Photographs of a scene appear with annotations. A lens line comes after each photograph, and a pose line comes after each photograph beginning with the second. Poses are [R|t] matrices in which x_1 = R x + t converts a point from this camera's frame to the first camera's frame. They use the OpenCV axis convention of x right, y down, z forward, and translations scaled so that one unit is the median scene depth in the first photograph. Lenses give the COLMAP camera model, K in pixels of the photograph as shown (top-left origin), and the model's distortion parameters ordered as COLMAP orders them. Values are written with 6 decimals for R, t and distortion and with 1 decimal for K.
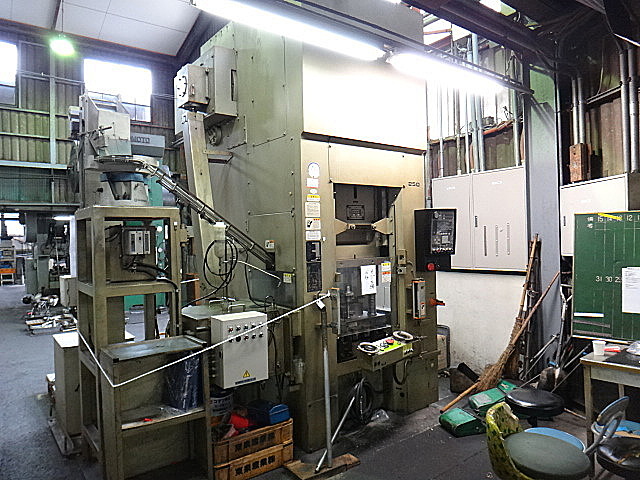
lens RADIAL K [[447.2, 0, 320.0], [0, 447.2, 240.0], [0, 0, 1]] dist [-0.048038, 0.004970]
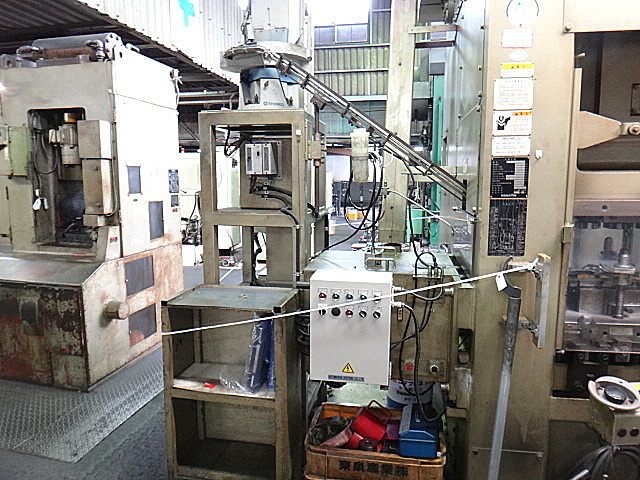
lens RADIAL K [[447.2, 0, 320.0], [0, 447.2, 240.0], [0, 0, 1]] dist [-0.048038, 0.004970]
pose [[0.666185, 0.123047, -0.735566, 0.190364], [-0.017082, 0.988554, 0.149897, 0.020148], [0.745591, -0.087294, 0.660662, 0.426754]]
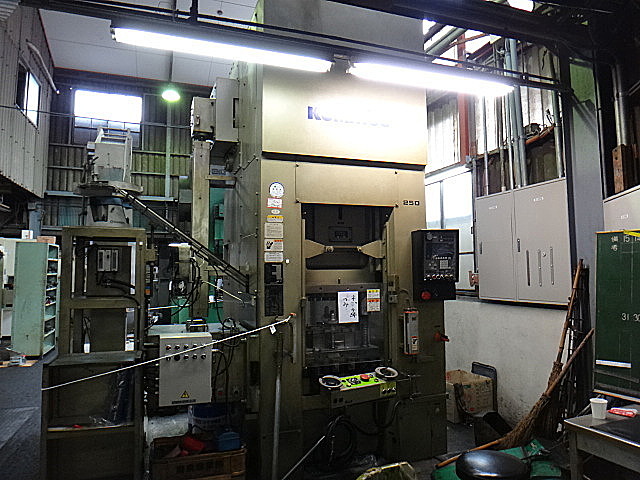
lens RADIAL K [[447.2, 0, 320.0], [0, 447.2, 240.0], [0, 0, 1]] dist [-0.048038, 0.004970]
pose [[0.952417, -0.002692, -0.304788, 0.319181], [-0.017959, 0.997728, -0.064932, 0.012004], [0.304270, 0.067316, 0.950204, 0.097461]]
